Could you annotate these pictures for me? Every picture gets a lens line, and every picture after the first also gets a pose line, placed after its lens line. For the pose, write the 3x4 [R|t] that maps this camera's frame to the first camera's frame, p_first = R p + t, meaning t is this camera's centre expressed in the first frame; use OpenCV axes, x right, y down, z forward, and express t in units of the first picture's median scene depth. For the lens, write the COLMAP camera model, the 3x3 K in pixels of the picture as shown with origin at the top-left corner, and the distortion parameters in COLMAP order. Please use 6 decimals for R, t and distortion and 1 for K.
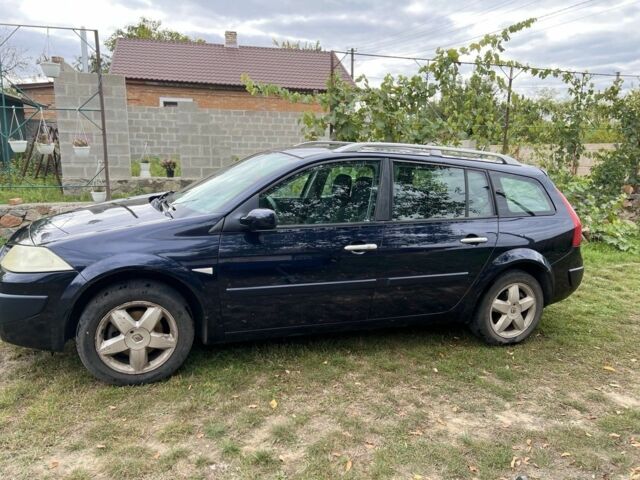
lens RADIAL K [[478.8, 0, 326.8], [0, 478.8, 238.9], [0, 0, 1]] dist [0.070822, -0.096292]
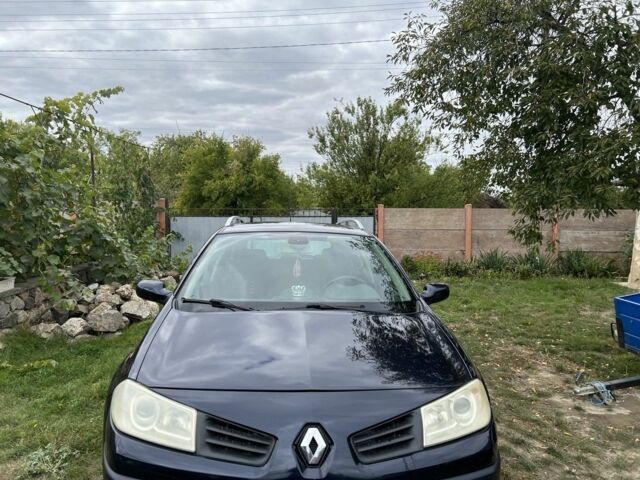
lens RADIAL K [[478.8, 0, 326.8], [0, 478.8, 238.9], [0, 0, 1]] dist [0.070822, -0.096292]
pose [[0.261859, -0.089964, 0.960904, -0.943016], [0.180478, 0.982647, 0.042817, -0.192296], [-0.948081, 0.162210, 0.273551, 0.670287]]
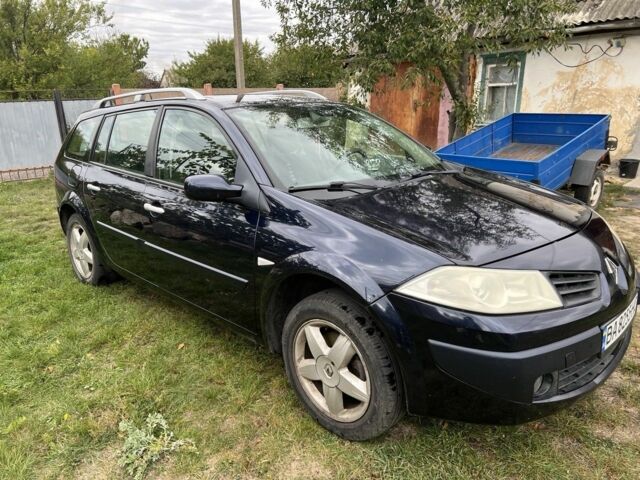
lens RADIAL K [[478.8, 0, 326.8], [0, 478.8, 238.9], [0, 0, 1]] dist [0.070822, -0.096292]
pose [[-0.474203, -0.272518, 0.837177, -0.790586], [0.150978, 0.911632, 0.382274, -0.277882], [-0.867374, 0.307671, -0.391154, 1.419429]]
